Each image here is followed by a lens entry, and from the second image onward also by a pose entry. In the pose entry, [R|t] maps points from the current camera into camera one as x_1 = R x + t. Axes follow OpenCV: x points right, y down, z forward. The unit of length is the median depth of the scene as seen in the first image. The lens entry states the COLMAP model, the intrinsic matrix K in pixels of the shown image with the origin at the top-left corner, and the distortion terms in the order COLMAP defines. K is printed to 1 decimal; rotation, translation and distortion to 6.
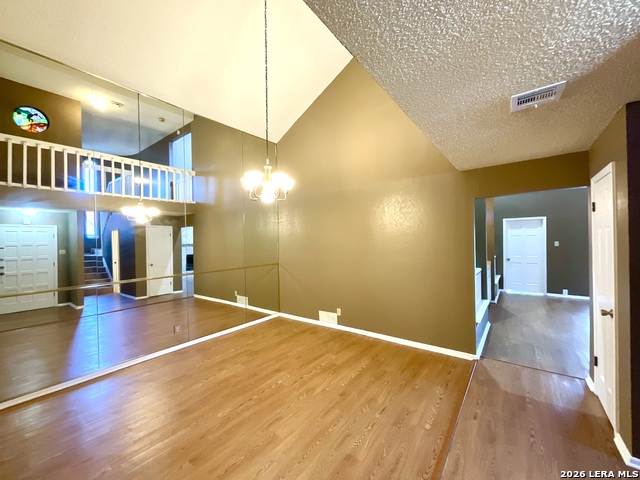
lens RADIAL K [[259.2, 0, 320.0], [0, 259.2, 240.0], [0, 0, 1]] dist [-0.000053, 0.000339]
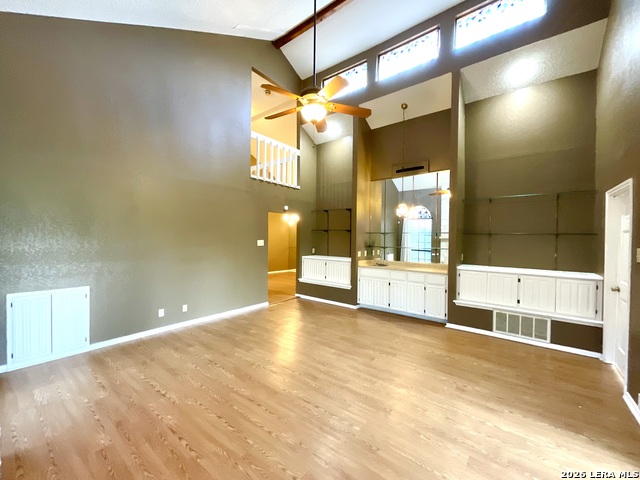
lens RADIAL K [[259.2, 0, 320.0], [0, 259.2, 240.0], [0, 0, 1]] dist [-0.000053, 0.000339]
pose [[-0.012678, 0.023258, -0.999649, 1.235840], [-0.009250, 0.999684, 0.023376, -0.009069], [0.999877, 0.009543, -0.012459, 0.575797]]
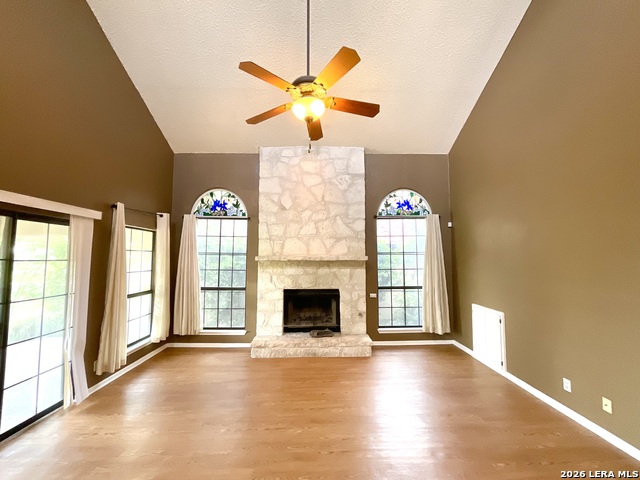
lens RADIAL K [[259.2, 0, 320.0], [0, 259.2, 240.0], [0, 0, 1]] dist [-0.000053, 0.000339]
pose [[-0.626642, 0.063516, 0.776714, 0.575565], [0.007755, 0.997132, -0.075284, -0.014529], [-0.779268, -0.041153, -0.625338, 0.742670]]
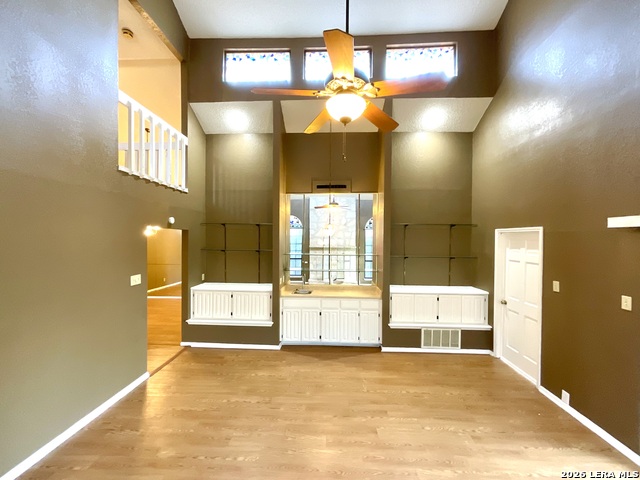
lens RADIAL K [[259.2, 0, 320.0], [0, 259.2, 240.0], [0, 0, 1]] dist [-0.000053, 0.000339]
pose [[0.574023, 0.023346, -0.818506, 1.028570], [-0.014702, 0.999726, 0.018204, -0.068048], [0.818707, 0.001585, 0.574209, 0.385543]]
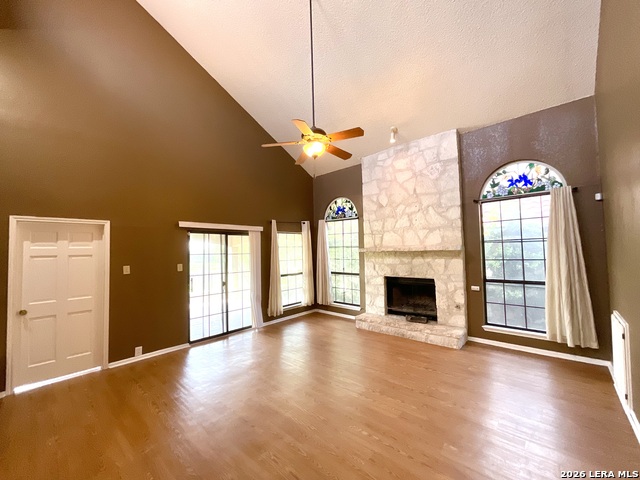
lens RADIAL K [[259.2, 0, 320.0], [0, 259.2, 240.0], [0, 0, 1]] dist [-0.000053, 0.000339]
pose [[0.084544, 0.050106, 0.995159, 0.367640], [0.023338, 0.998361, -0.052250, -0.011004], [-0.996146, 0.027642, 0.083236, 0.514507]]
